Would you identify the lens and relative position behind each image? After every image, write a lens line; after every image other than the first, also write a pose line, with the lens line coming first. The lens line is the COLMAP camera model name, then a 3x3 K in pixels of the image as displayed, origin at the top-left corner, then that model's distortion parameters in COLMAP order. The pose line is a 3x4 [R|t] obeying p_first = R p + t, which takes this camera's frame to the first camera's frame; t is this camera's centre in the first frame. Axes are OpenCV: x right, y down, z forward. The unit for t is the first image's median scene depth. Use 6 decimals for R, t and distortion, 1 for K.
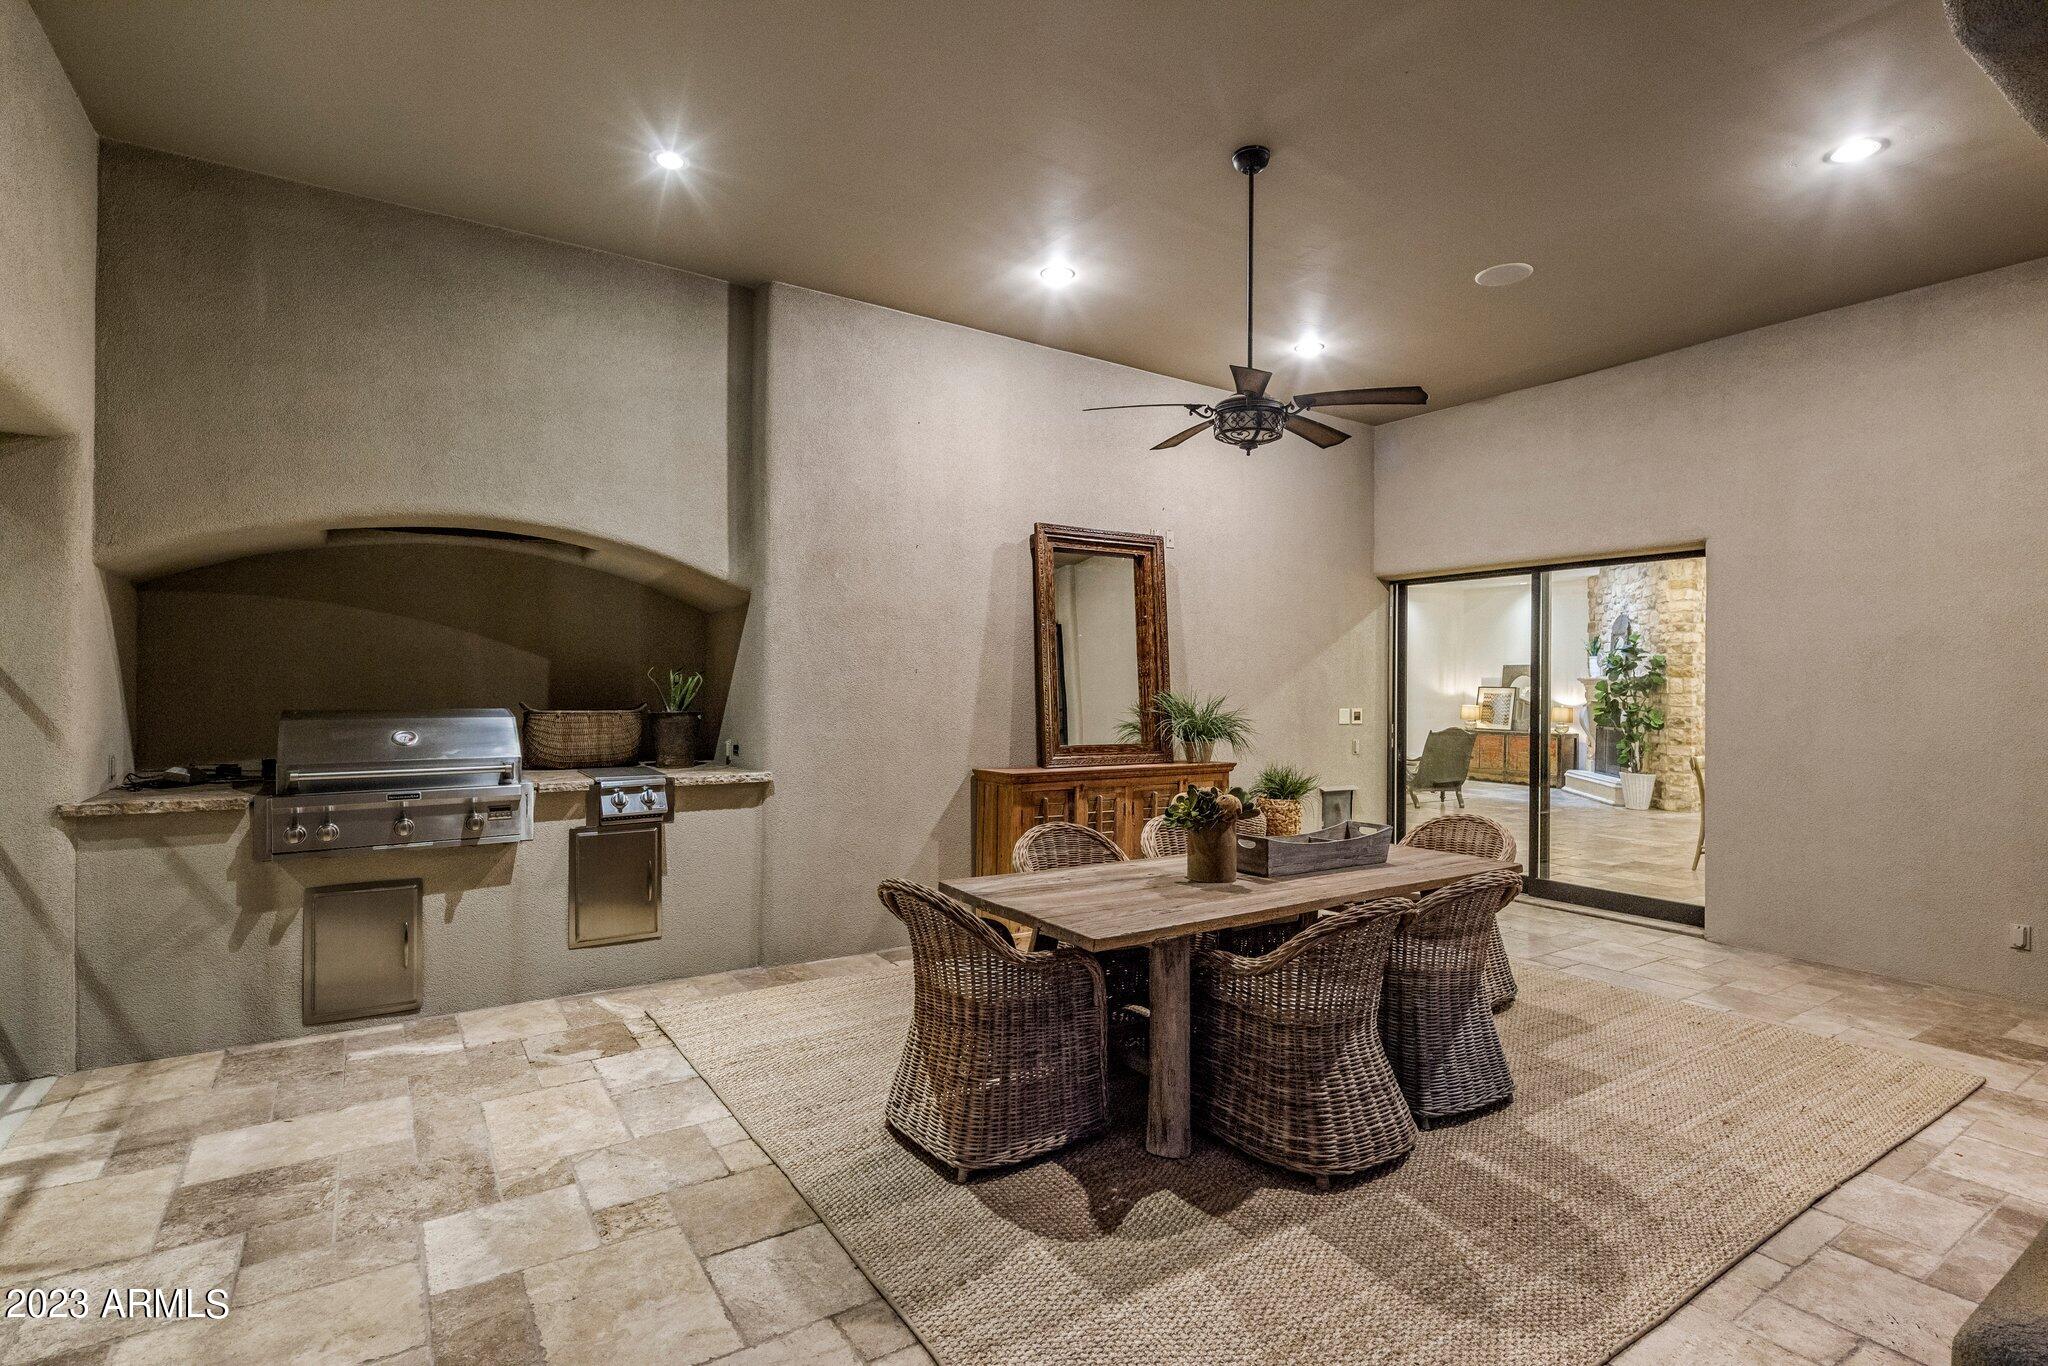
lens RADIAL K [[968.5, 0, 1034.0], [0, 968.5, 684.6], [0, 0, 1]] dist [-0.002650, -0.002786]
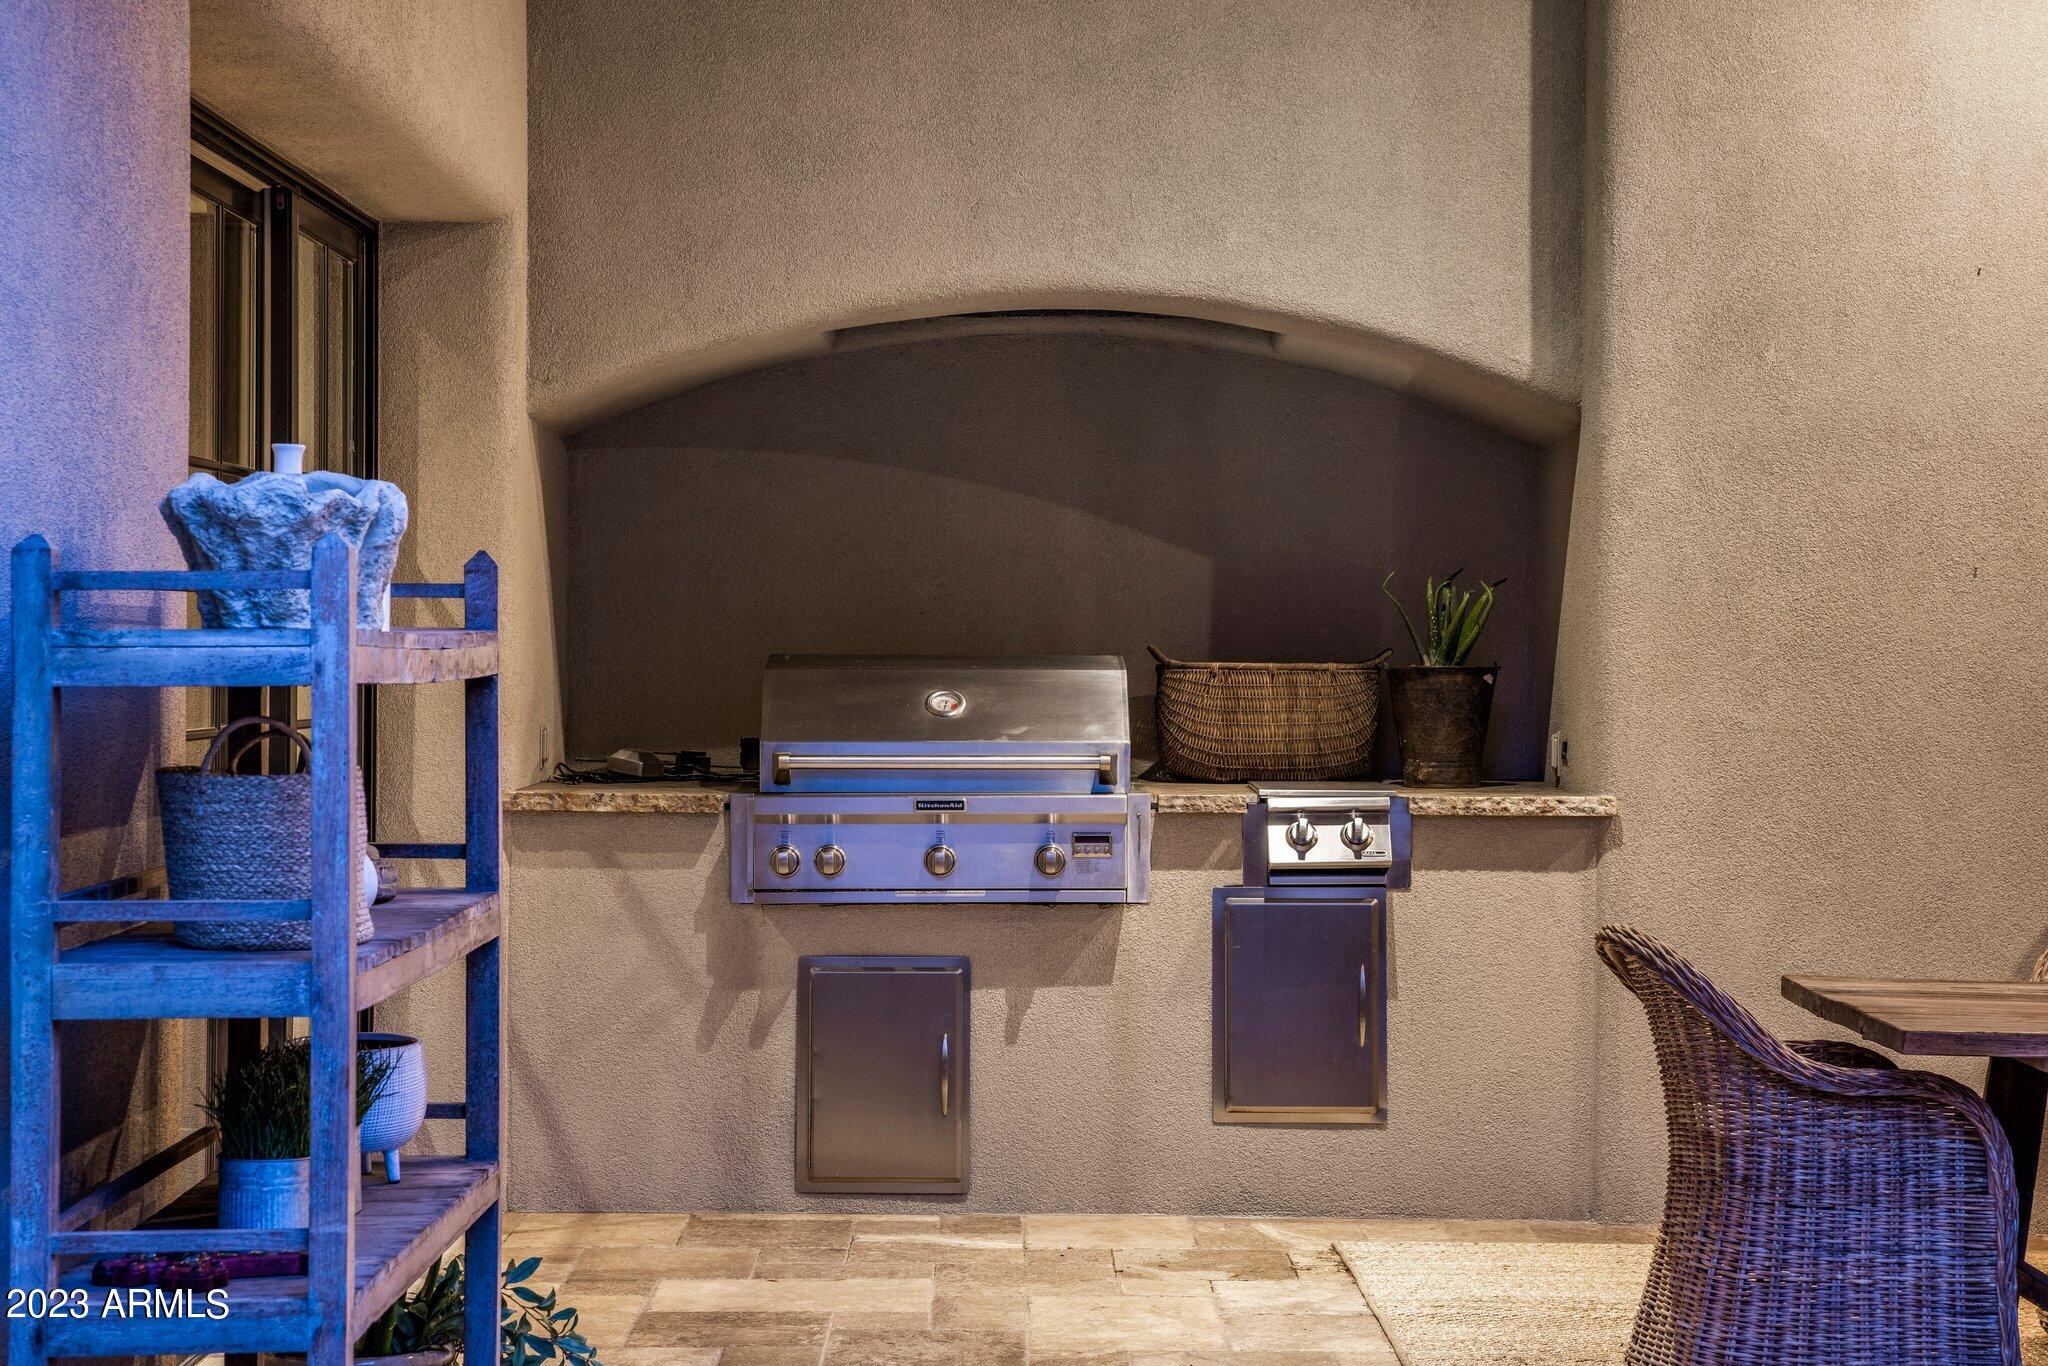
lens RADIAL K [[4135.3, 0, 1023.4], [0, 4135.3, 682.9], [0, 0, 1]] dist [0.204027, 0.000000]
pose [[0.824283, 0.000363, -0.566178, 0.729854], [0.000072, 1.000000, 0.000746, 0.042222], [0.566178, -0.000656, 0.824283, -0.929768]]
